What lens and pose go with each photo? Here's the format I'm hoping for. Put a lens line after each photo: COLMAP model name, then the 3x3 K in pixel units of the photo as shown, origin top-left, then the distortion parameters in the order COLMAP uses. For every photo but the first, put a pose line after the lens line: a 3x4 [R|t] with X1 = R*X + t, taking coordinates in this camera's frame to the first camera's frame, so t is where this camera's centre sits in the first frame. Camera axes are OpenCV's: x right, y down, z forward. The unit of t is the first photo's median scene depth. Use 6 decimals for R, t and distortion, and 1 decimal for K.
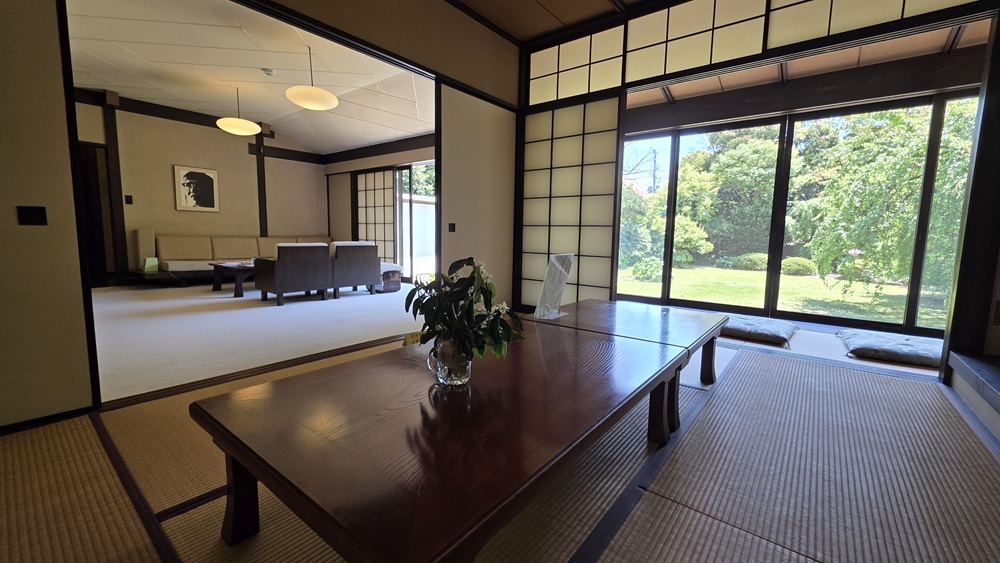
lens RADIAL K [[396.3, 0, 500.0], [0, 396.3, 281.5], [0, 0, 1]] dist [0.000397, 0.000165]
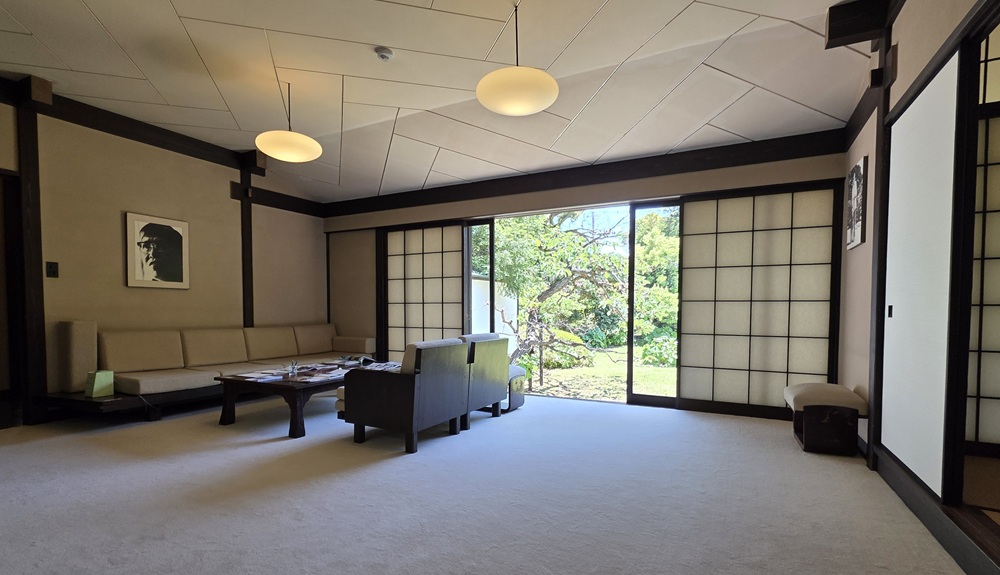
lens RADIAL K [[479.1, 0, 498.2], [0, 479.1, 334.8], [0, 0, 1]] dist [0.001259, -0.000120]
pose [[0.986241, -0.028220, 0.162889, -0.372061], [0.039373, 0.997065, -0.065656, -0.038246], [-0.160558, 0.071166, 0.984457, 0.203867]]
